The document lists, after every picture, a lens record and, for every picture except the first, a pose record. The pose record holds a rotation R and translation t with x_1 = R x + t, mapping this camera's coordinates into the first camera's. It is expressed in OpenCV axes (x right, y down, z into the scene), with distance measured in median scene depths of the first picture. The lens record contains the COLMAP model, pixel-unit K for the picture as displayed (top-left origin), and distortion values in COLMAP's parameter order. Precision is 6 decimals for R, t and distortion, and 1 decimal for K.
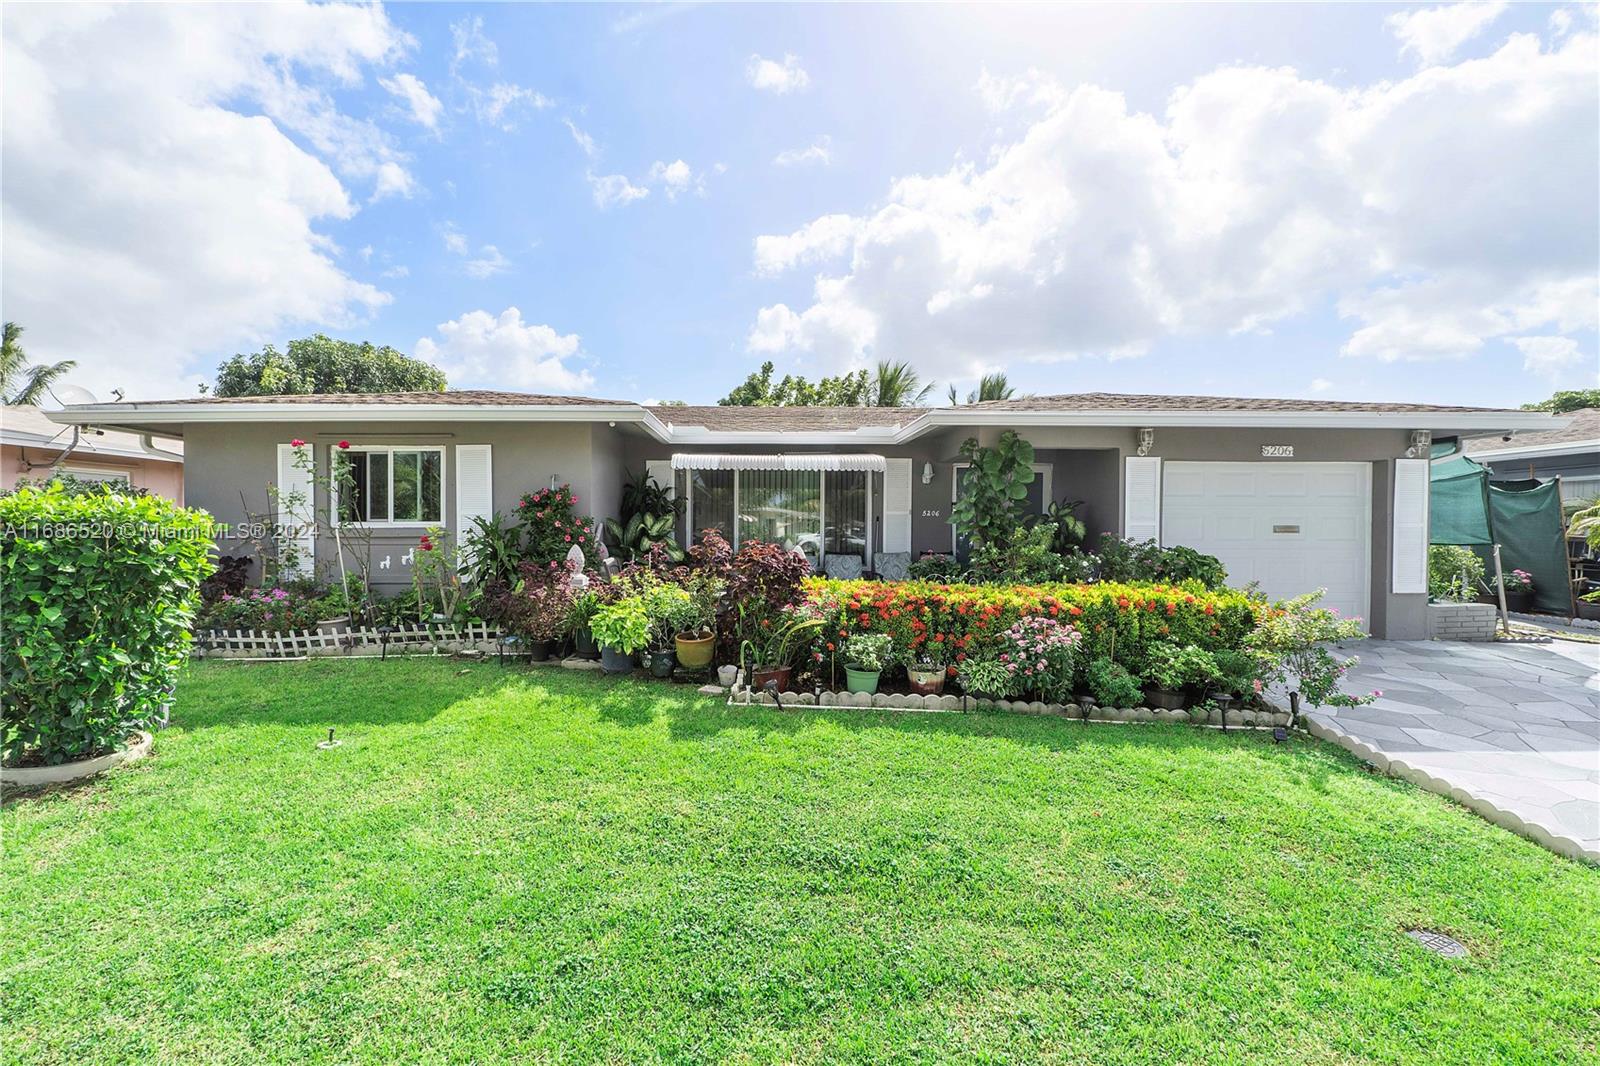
lens RADIAL K [[677.6, 0, 803.7], [0, 677.6, 541.2], [0, 0, 1]] dist [-0.010302, 0.001191]
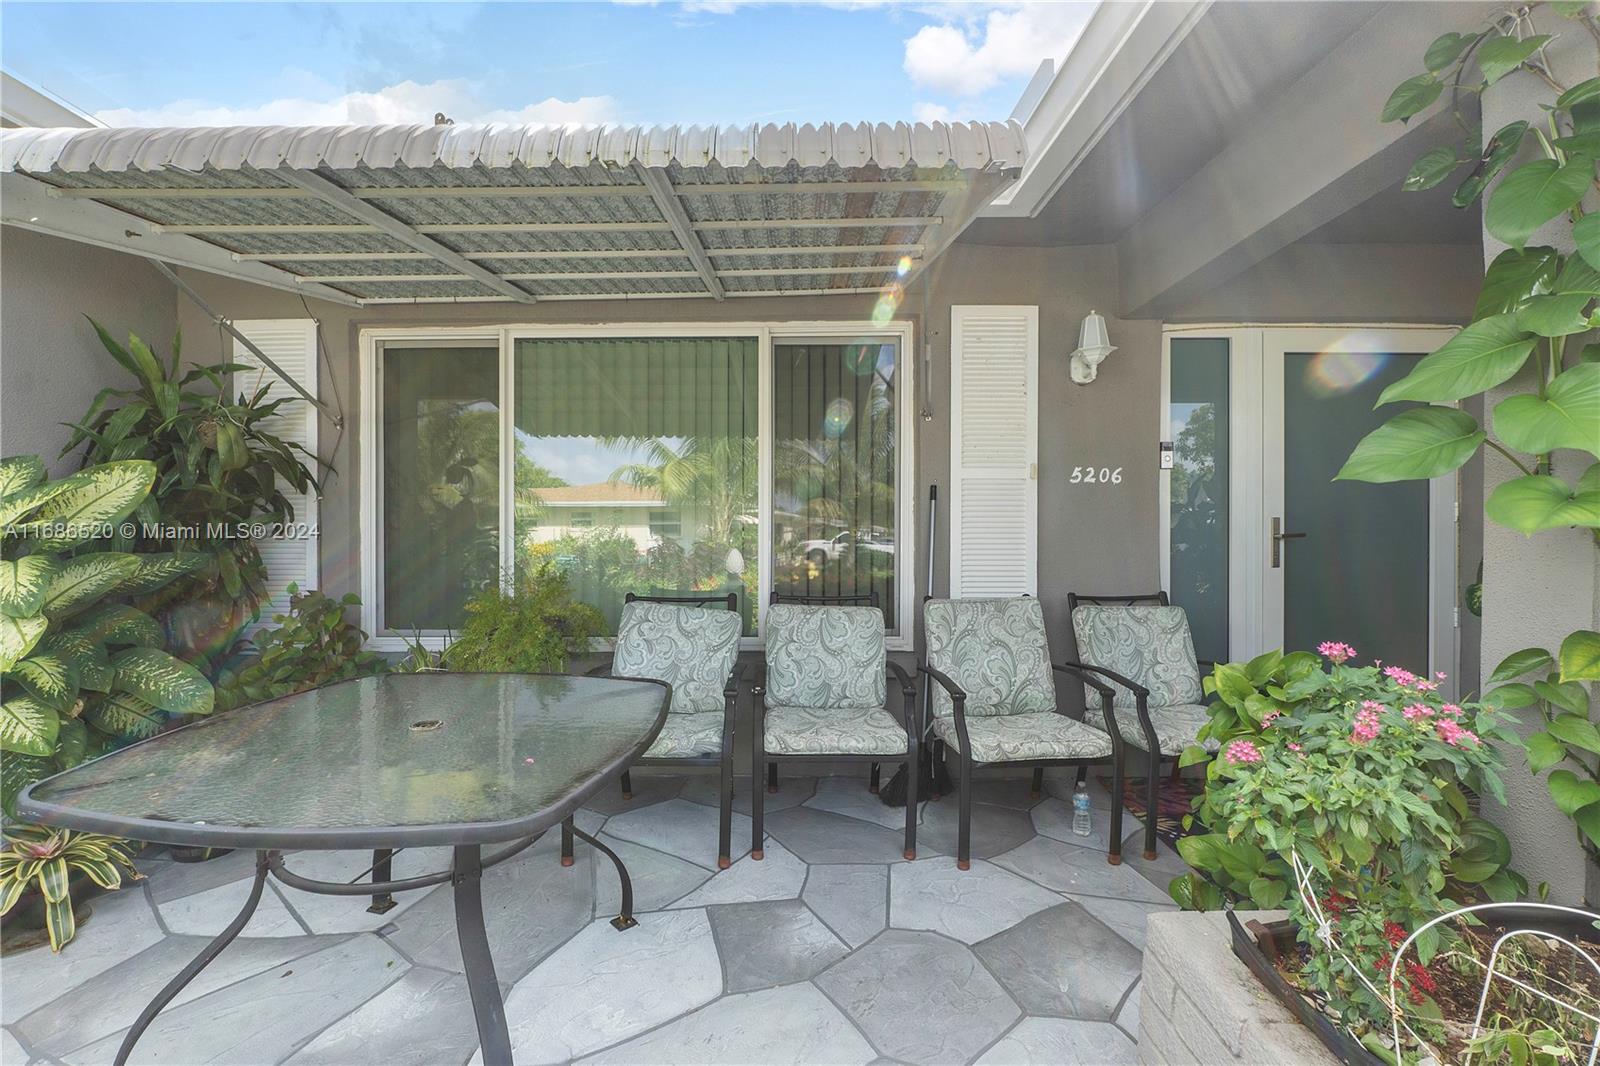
lens RADIAL K [[677.6, 0, 801.3], [0, 677.6, 533.4], [0, 0, 1]] dist [-0.010302, 0.001191]
pose [[0.998620, -0.003943, -0.052375, 0.062706], [0.002952, 0.999816, -0.018973, -0.007253], [0.052441, 0.018792, 0.998447, 0.671070]]
